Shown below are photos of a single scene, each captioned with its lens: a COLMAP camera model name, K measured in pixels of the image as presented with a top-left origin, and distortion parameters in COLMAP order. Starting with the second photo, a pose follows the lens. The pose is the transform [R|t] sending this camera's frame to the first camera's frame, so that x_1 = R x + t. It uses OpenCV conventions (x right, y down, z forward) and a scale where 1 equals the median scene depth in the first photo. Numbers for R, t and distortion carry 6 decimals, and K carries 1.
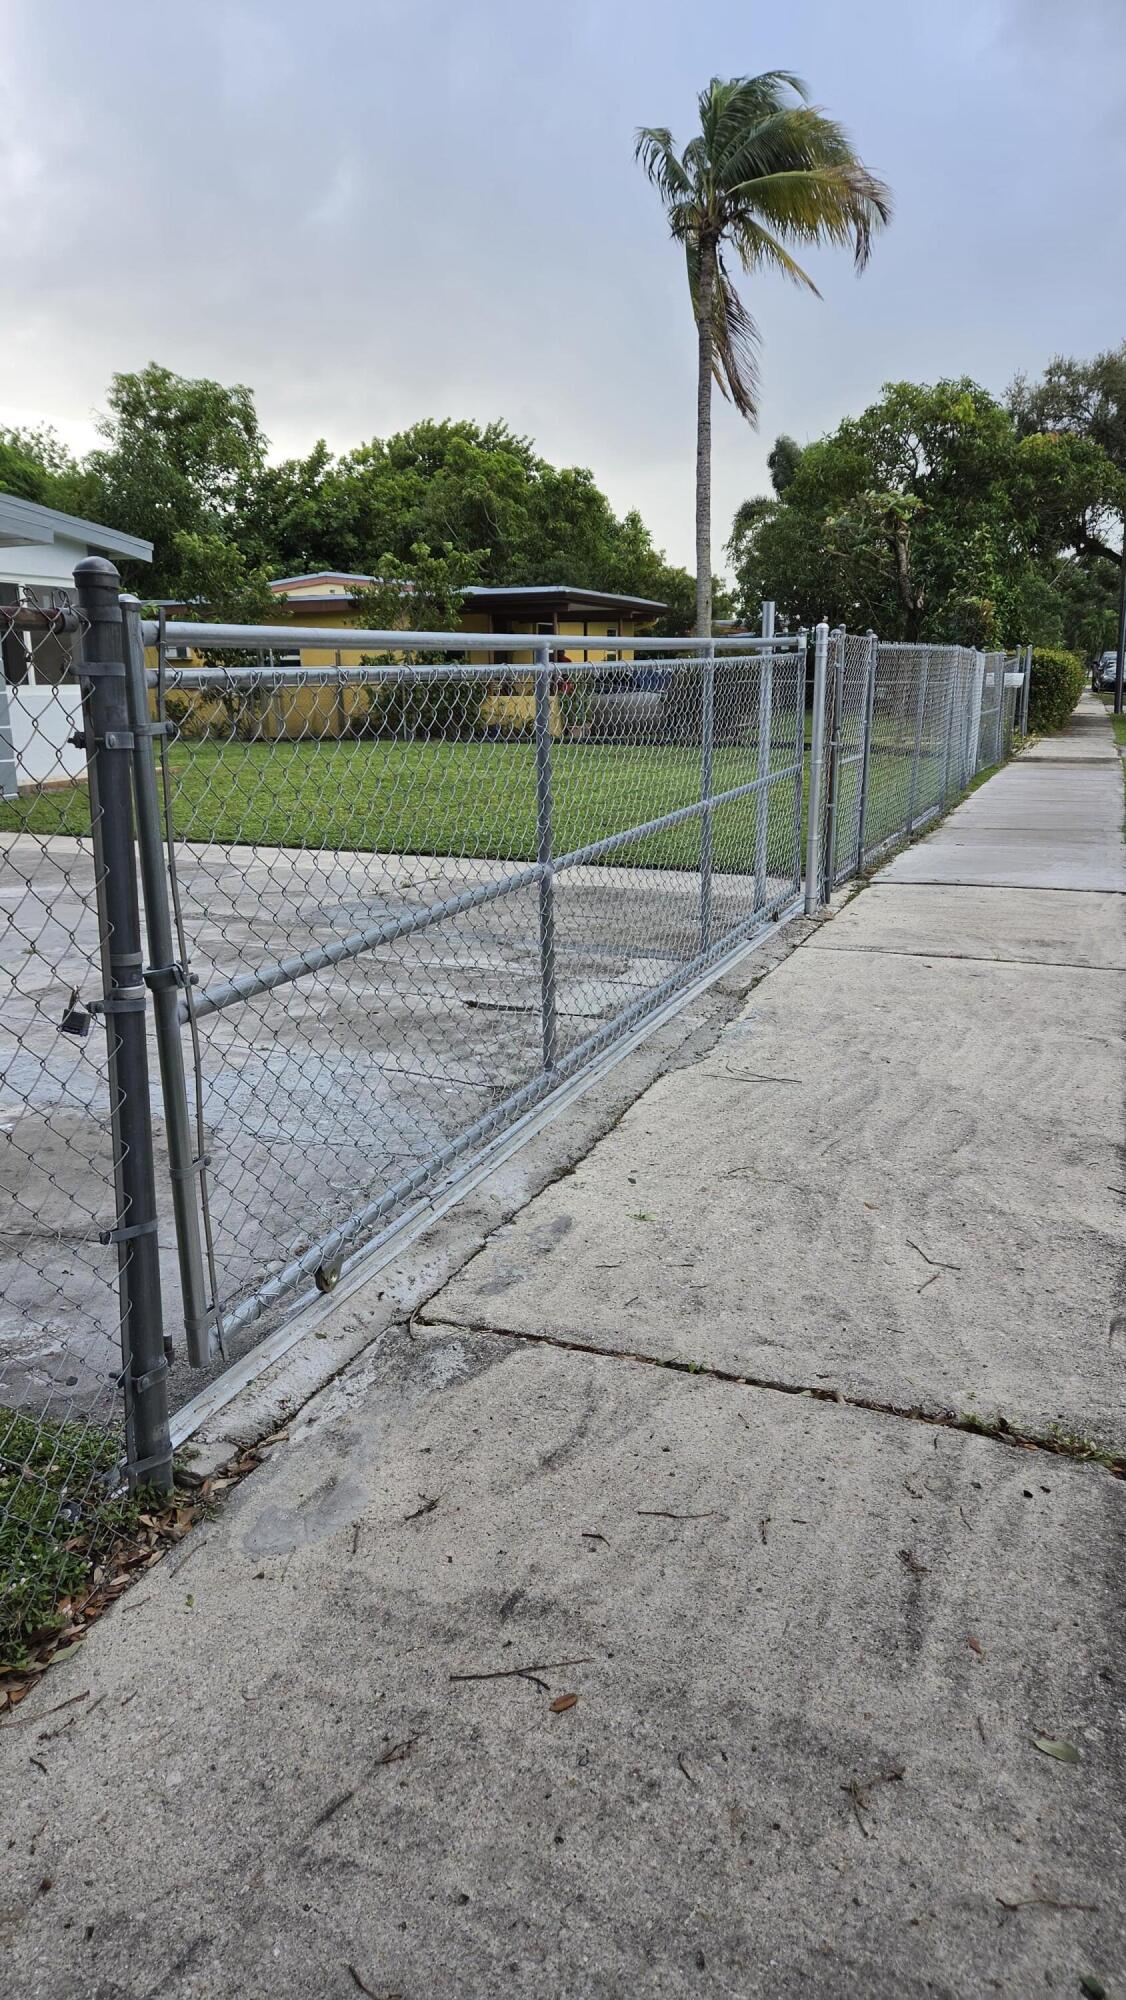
lens RADIAL K [[1329.3, 0, 534.6], [0, 1329.3, 1012.4], [0, 0, 1]] dist [0.070433, -0.068721]
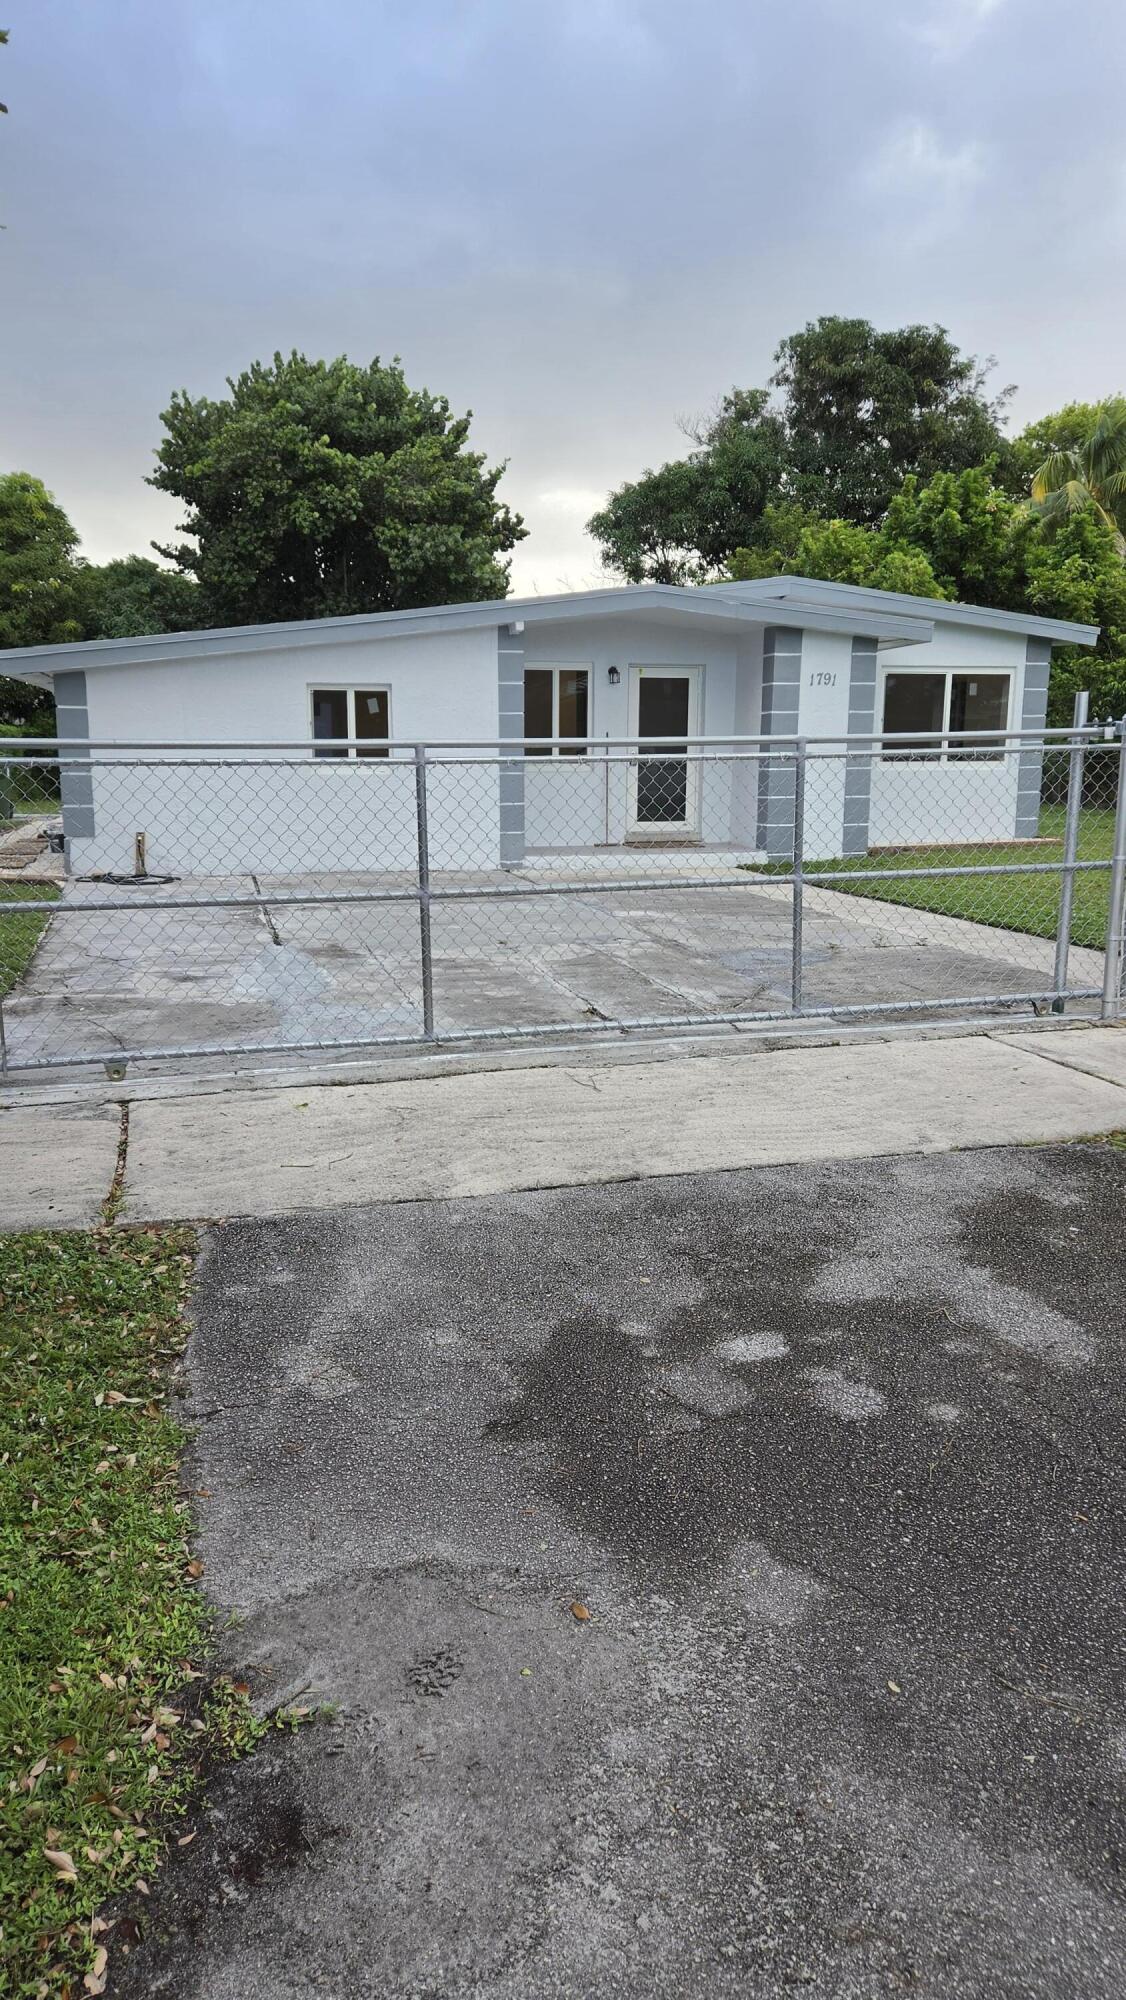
lens RADIAL K [[1329.3, 0, 534.6], [0, 1329.3, 1012.4], [0, 0, 1]] dist [0.070433, -0.068721]
pose [[0.605663, 0.163220, -0.778801, 1.408211], [-0.201830, 0.978241, 0.048058, -0.084528], [0.769699, 0.128078, 0.625427, 0.208080]]
